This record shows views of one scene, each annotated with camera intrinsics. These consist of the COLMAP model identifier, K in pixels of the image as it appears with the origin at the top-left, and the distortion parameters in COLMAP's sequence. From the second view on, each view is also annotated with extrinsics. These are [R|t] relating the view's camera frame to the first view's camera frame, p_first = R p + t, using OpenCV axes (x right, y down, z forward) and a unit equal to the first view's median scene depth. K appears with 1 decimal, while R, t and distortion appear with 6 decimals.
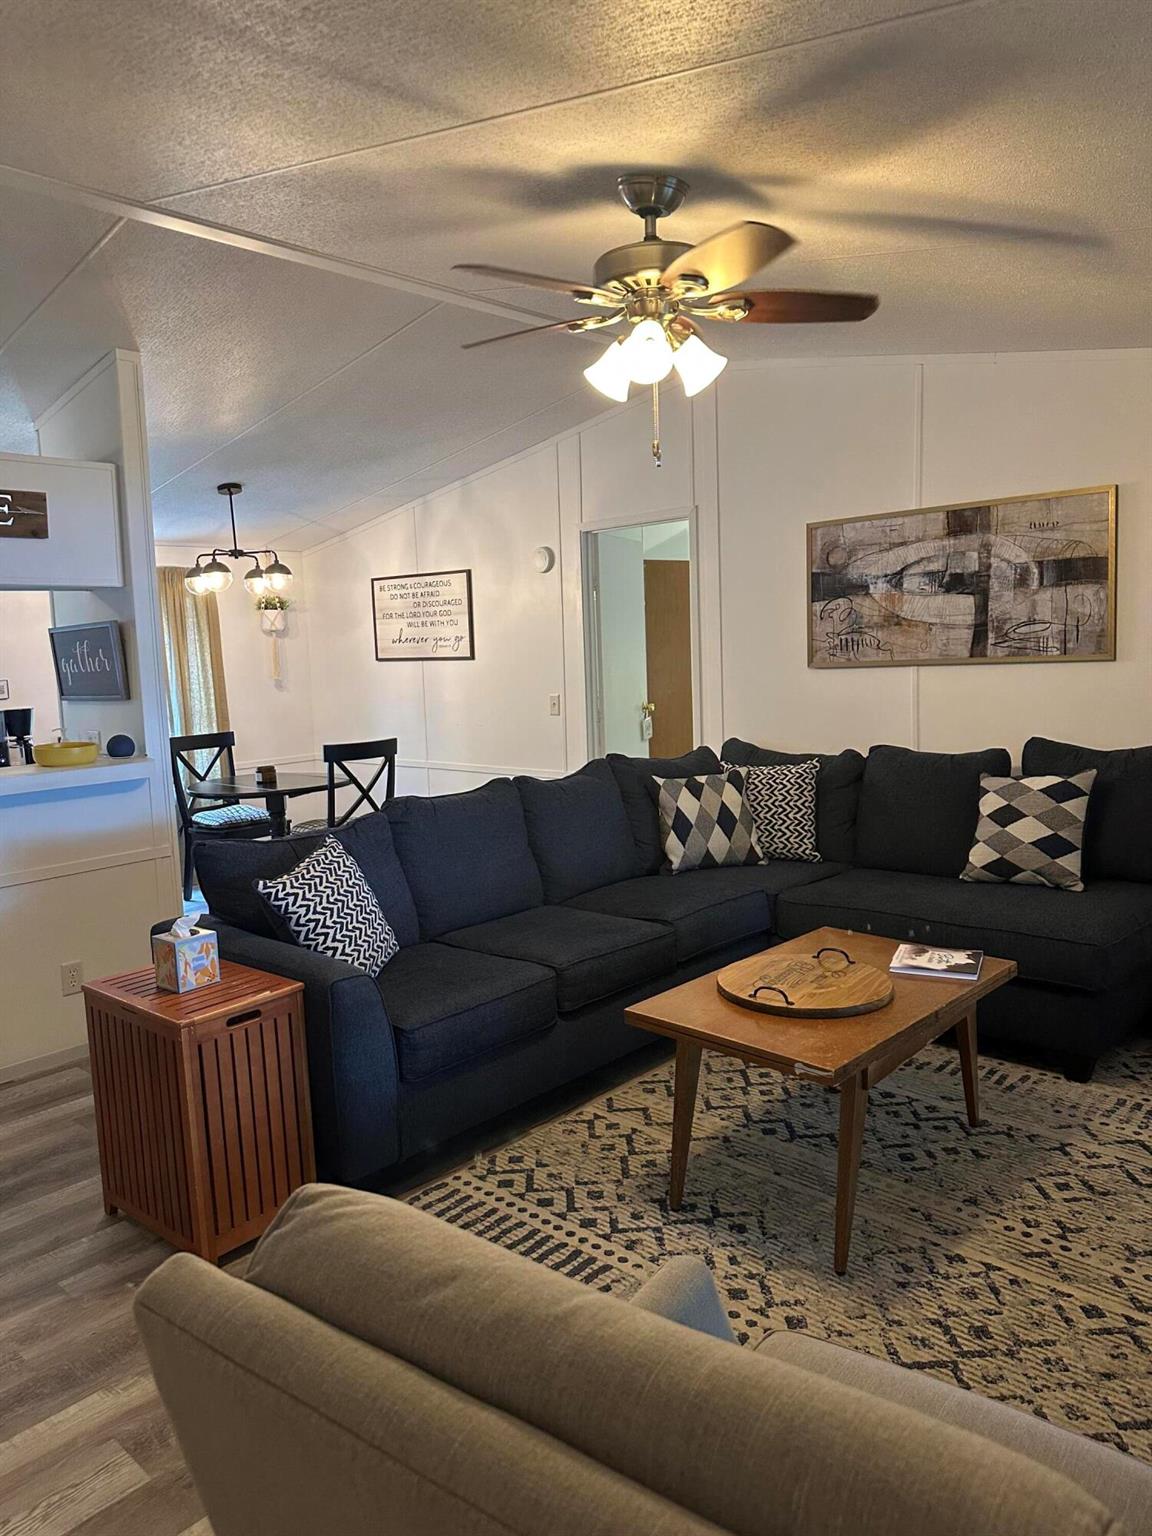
lens RADIAL K [[1086.6, 0, 577.6], [0, 1086.6, 771.7], [0, 0, 1]] dist [0.016478, -0.026514]
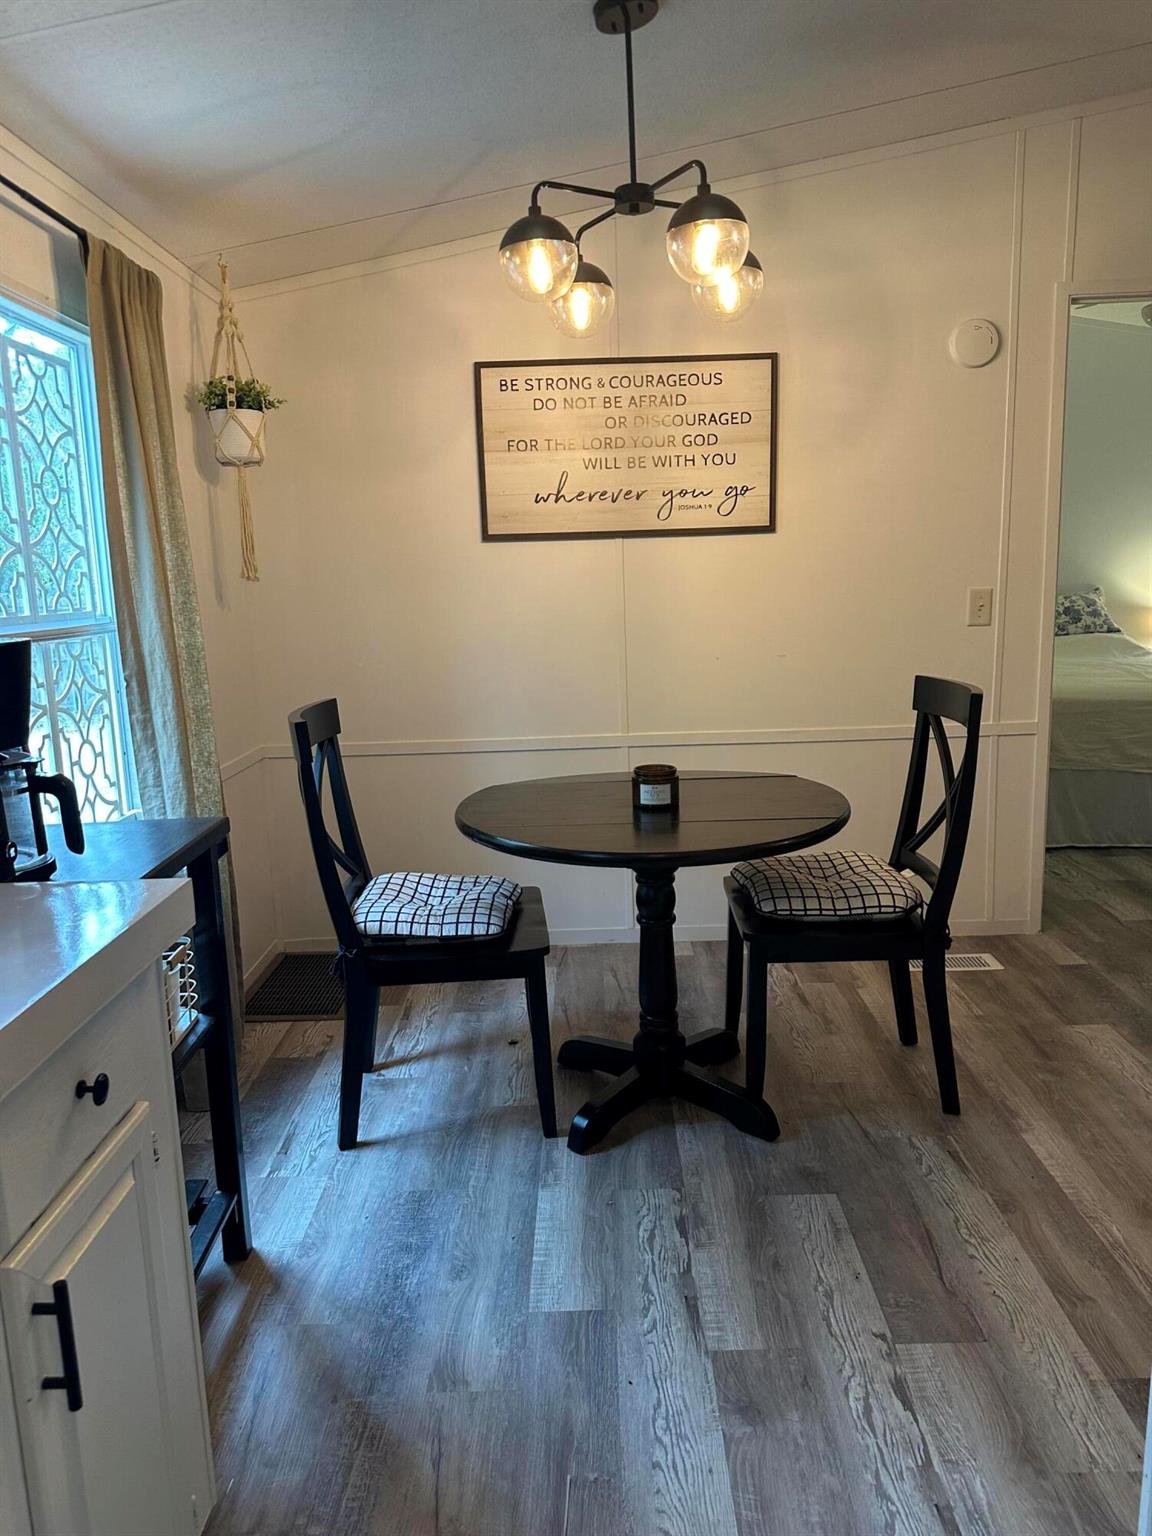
lens RADIAL K [[1086.6, 0, 577.0], [0, 1086.6, 767.7], [0, 0, 1]] dist [0.016478, -0.026514]
pose [[0.735750, -0.118064, 0.666883, -0.514681], [0.091764, 0.992986, 0.074557, -0.035636], [-0.671008, 0.006341, 0.741423, 0.647862]]
